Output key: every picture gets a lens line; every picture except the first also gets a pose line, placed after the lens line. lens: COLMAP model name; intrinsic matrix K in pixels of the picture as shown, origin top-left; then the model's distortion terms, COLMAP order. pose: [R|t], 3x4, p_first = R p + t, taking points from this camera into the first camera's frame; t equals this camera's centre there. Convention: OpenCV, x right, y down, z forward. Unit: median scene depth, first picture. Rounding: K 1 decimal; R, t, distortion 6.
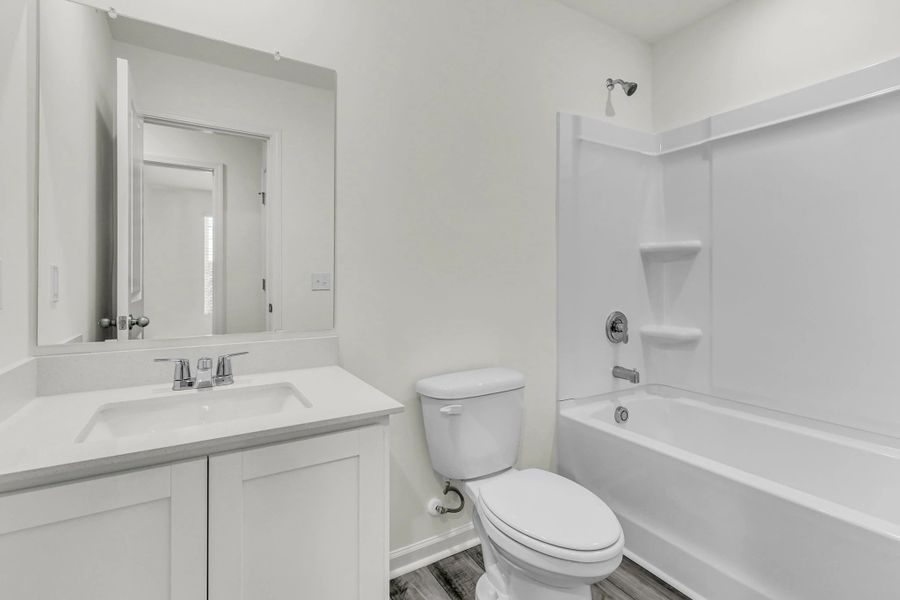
lens RADIAL K [[419.1, 0, 450.0], [0, 419.1, 300.0], [0, 0, 1]] dist [0.000618, -0.000153]
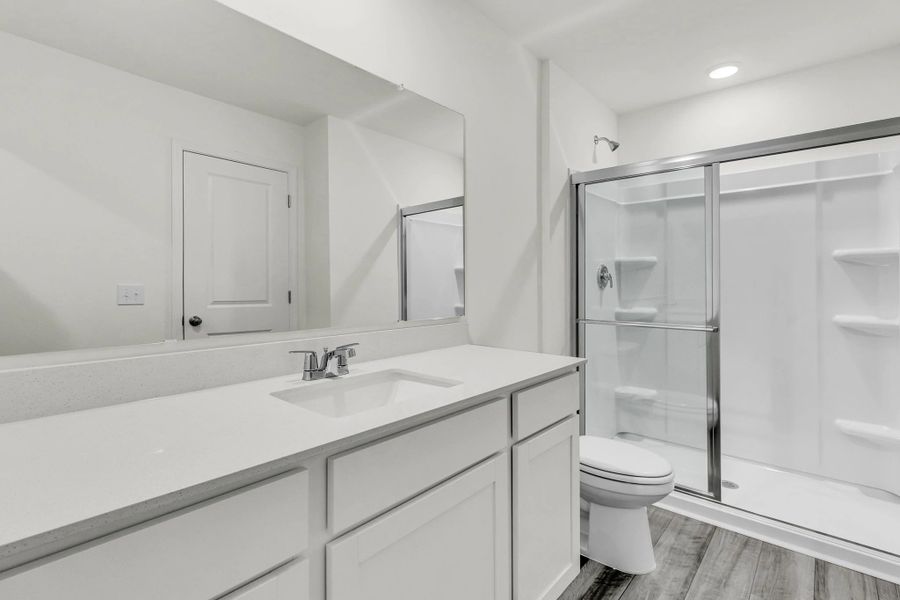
lens RADIAL K [[419.1, 0, 450.0], [0, 419.1, 300.0], [0, 0, 1]] dist [0.000618, -0.000153]
pose [[0.941001, -0.000304, 0.338402, -0.639802], [0.010558, 0.999539, -0.028463, 0.044044], [-0.338238, 0.030357, 0.940571, -0.121070]]
